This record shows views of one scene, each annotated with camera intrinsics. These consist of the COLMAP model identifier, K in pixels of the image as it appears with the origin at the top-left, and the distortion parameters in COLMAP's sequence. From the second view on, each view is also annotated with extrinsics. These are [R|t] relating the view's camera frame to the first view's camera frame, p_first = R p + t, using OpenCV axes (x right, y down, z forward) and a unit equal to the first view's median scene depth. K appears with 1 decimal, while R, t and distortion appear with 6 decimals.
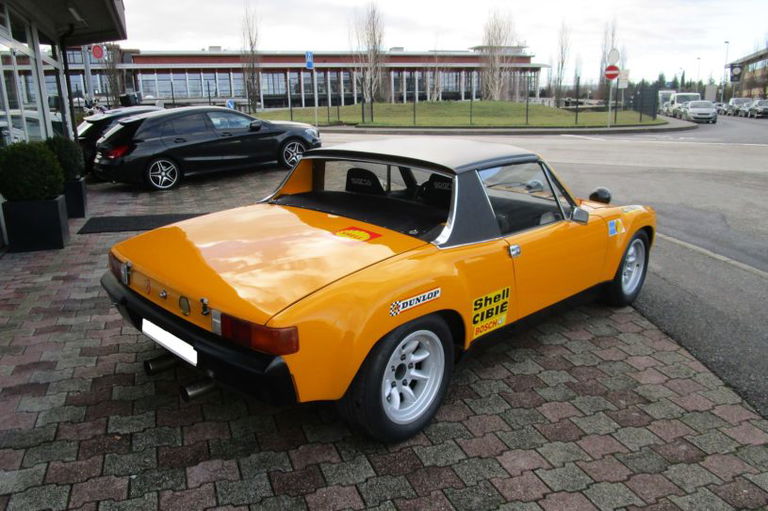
lens RADIAL K [[556.4, 0, 374.2], [0, 556.4, 258.4], [0, 0, 1]] dist [-0.024700, 0.005839]
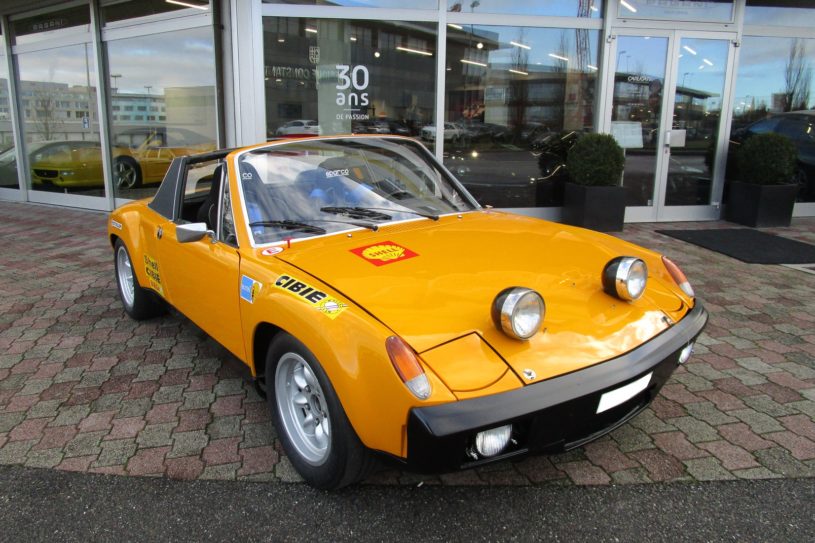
lens RADIAL K [[626.2, 0, 408.2], [0, 626.2, 274.9], [0, 0, 1]] dist [-0.024256, 0.000967]
pose [[-0.137858, 0.246436, -0.959304, 1.348169], [-0.244530, 0.930101, 0.274074, -0.383938], [0.959792, 0.272362, -0.067961, 1.532967]]
